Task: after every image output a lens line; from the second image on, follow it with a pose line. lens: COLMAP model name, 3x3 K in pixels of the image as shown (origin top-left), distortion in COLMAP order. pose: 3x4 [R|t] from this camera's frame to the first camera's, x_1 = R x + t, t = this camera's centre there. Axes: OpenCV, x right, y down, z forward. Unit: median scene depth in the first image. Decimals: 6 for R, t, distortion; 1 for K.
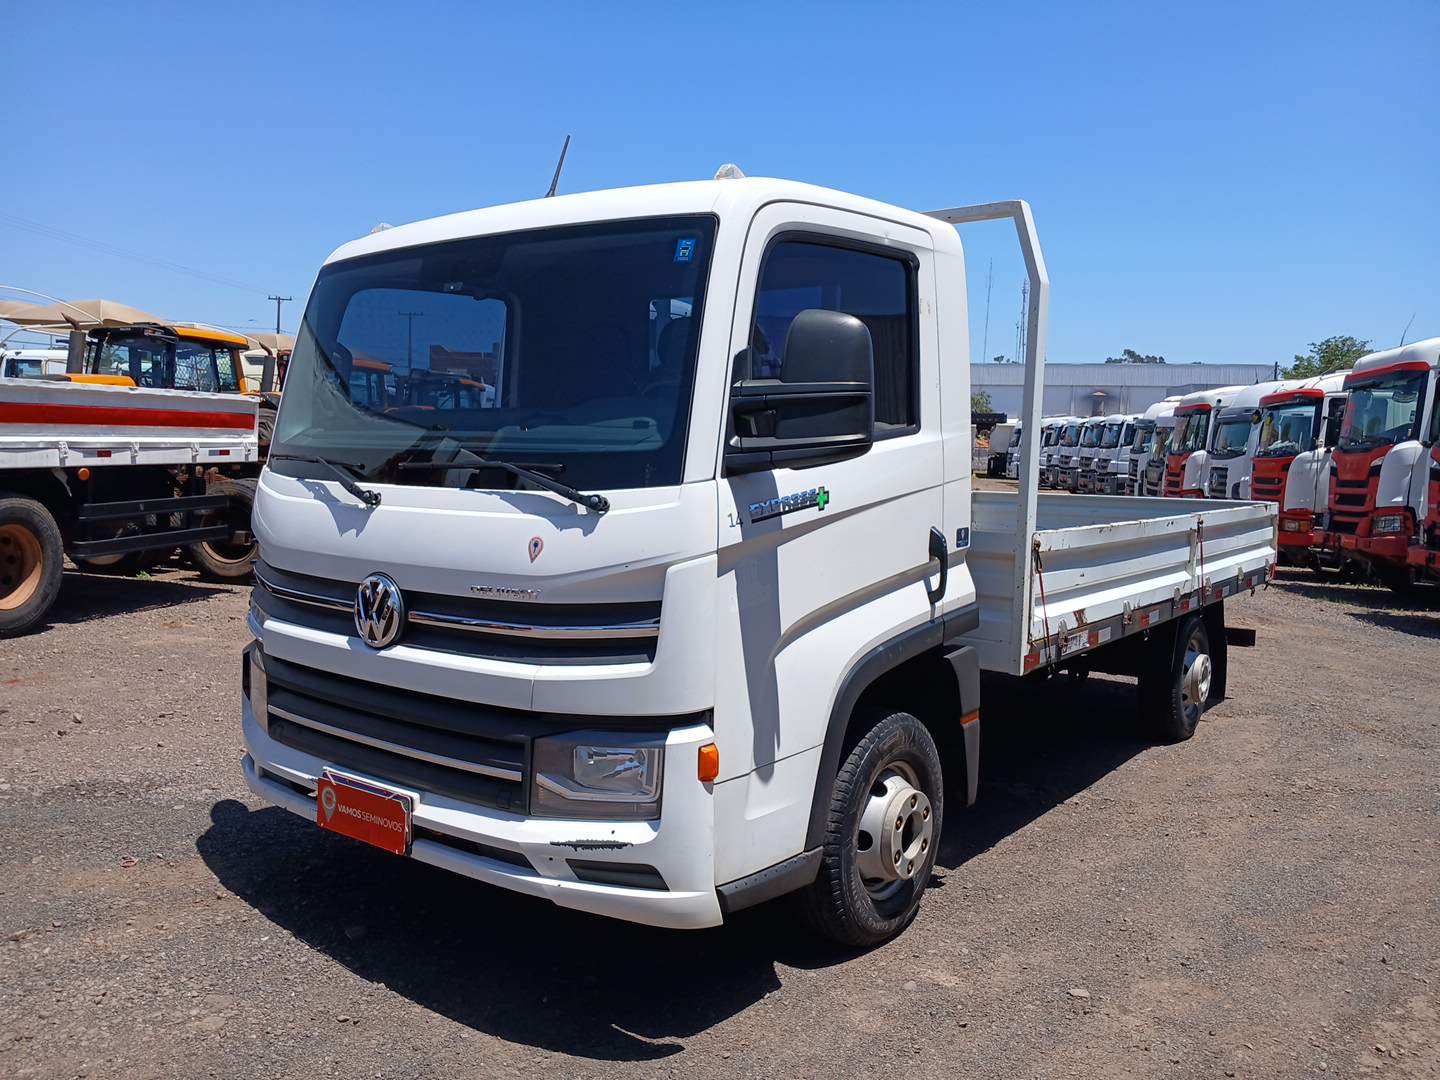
lens RADIAL K [[1112.1, 0, 720.0], [0, 1112.1, 540.0], [0, 0, 1]] dist [0.111417, -0.234563]
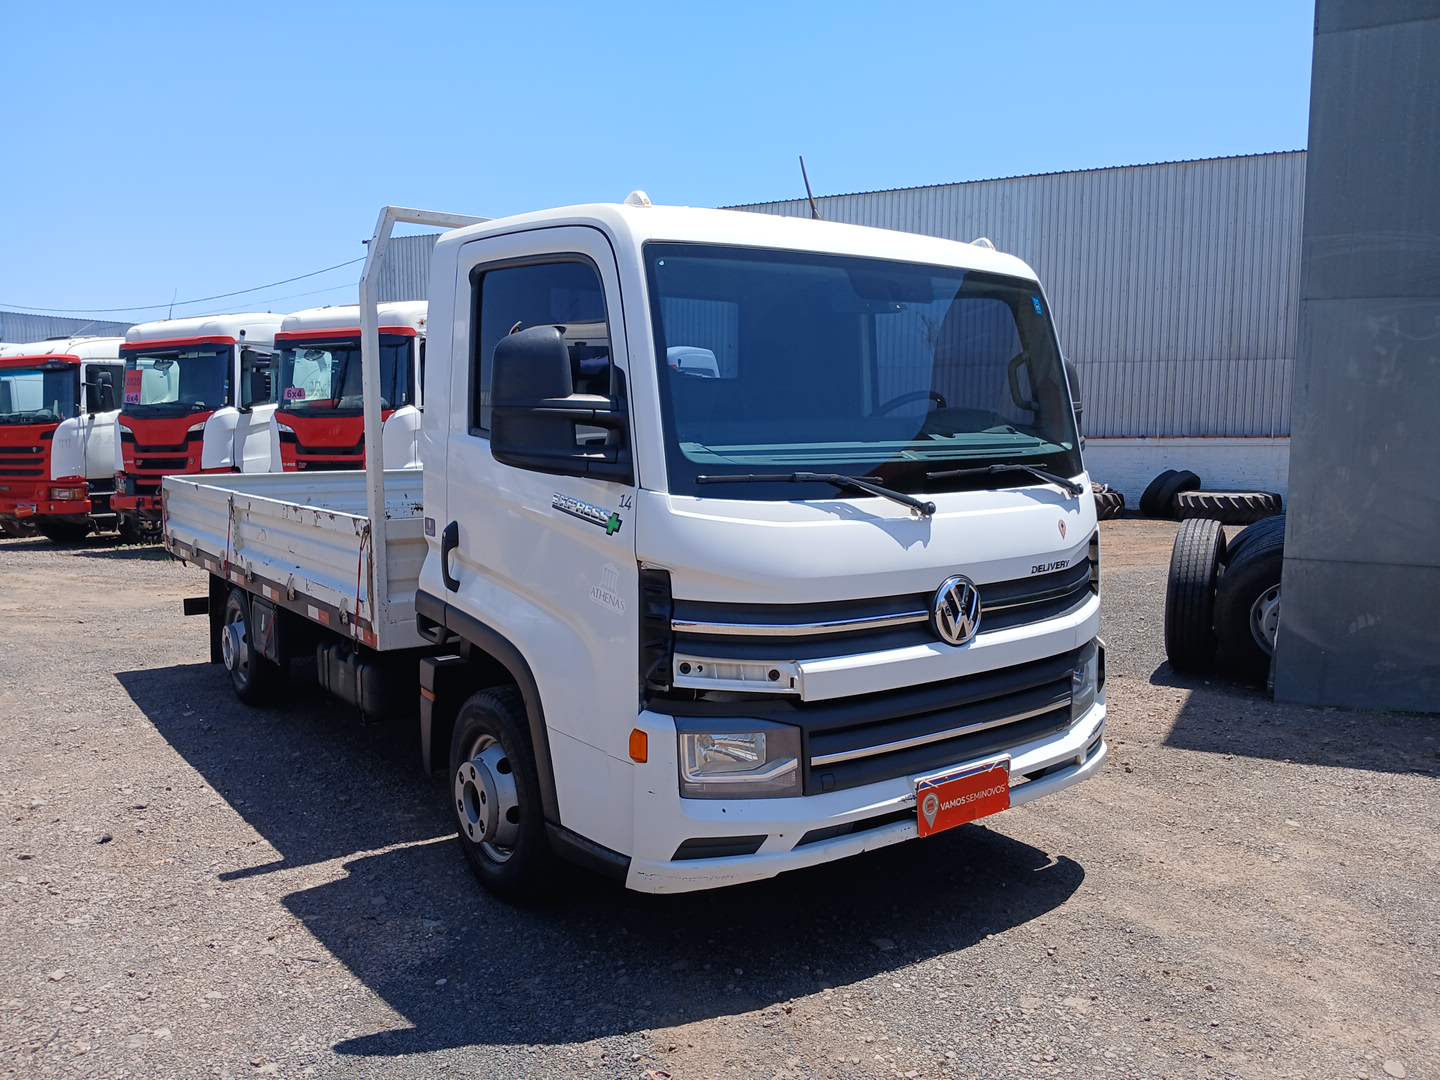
lens RADIAL K [[1103.6, 0, 720.0], [0, 1103.6, 540.0], [0, 0, 1]] dist [0.127896, -0.225652]
pose [[0.284245, -0.124405, 0.950646, -1.383458], [0.085959, 0.990859, 0.103965, -0.135770], [-0.954890, 0.052165, 0.292341, 0.904918]]
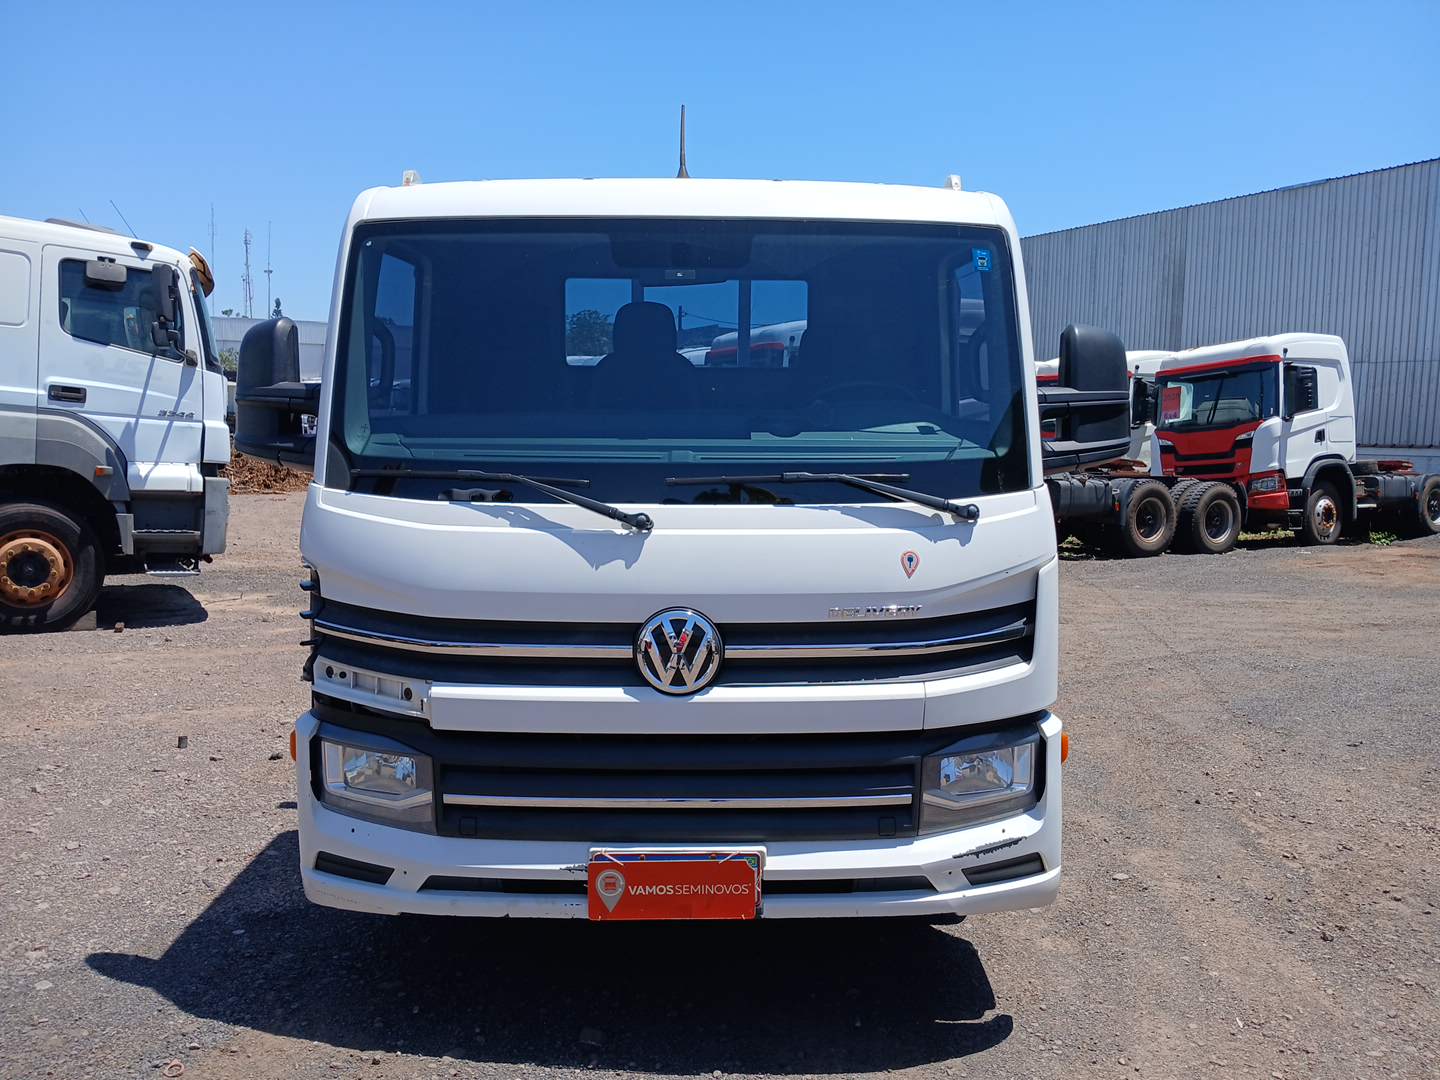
lens RADIAL K [[1112.1, 0, 720.0], [0, 1112.1, 540.0], [0, 0, 1]] dist [0.111417, -0.234563]
pose [[0.787695, -0.081678, 0.610627, -0.798846], [0.059511, 0.996625, 0.056540, -0.069507], [-0.613185, -0.008197, 0.789897, 0.304476]]
